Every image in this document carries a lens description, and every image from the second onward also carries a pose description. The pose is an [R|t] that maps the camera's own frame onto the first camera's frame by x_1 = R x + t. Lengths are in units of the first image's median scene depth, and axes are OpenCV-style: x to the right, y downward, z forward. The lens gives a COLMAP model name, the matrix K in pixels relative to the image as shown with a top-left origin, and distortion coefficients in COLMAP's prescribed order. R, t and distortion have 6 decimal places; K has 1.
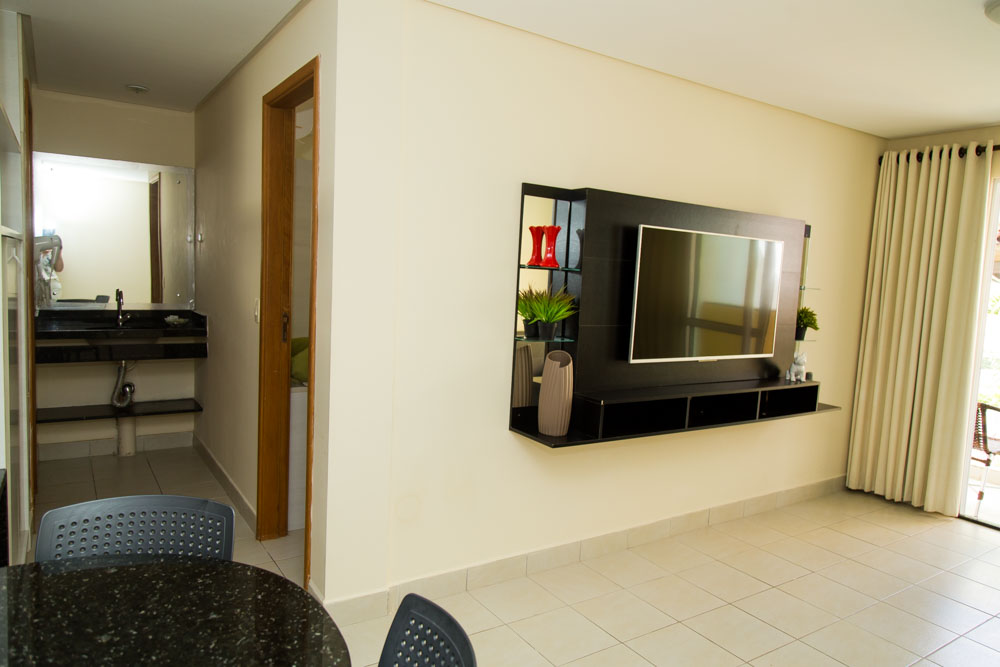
lens RADIAL K [[665.0, 0, 497.0], [0, 665.0, 329.6], [0, 0, 1]] dist [0.001514, 0.001264]
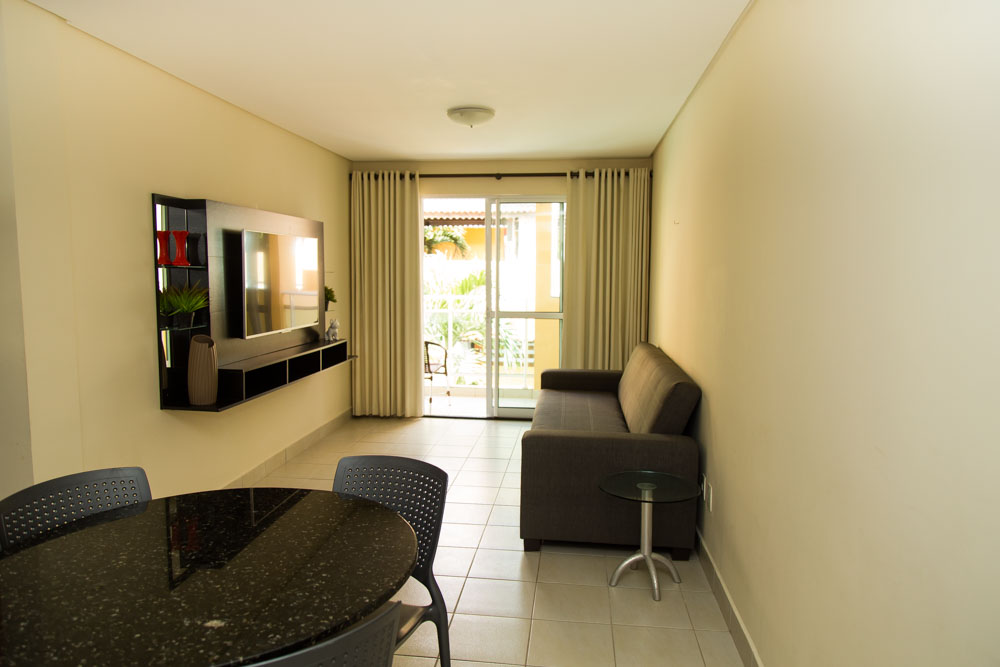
lens RADIAL K [[665.0, 0, 497.0], [0, 665.0, 329.6], [0, 0, 1]] dist [0.001514, 0.001264]
pose [[0.649347, -0.113161, 0.752026, -0.304235], [0.090996, 0.993324, 0.070898, -0.009662], [-0.755029, 0.022394, 0.655309, -0.127504]]
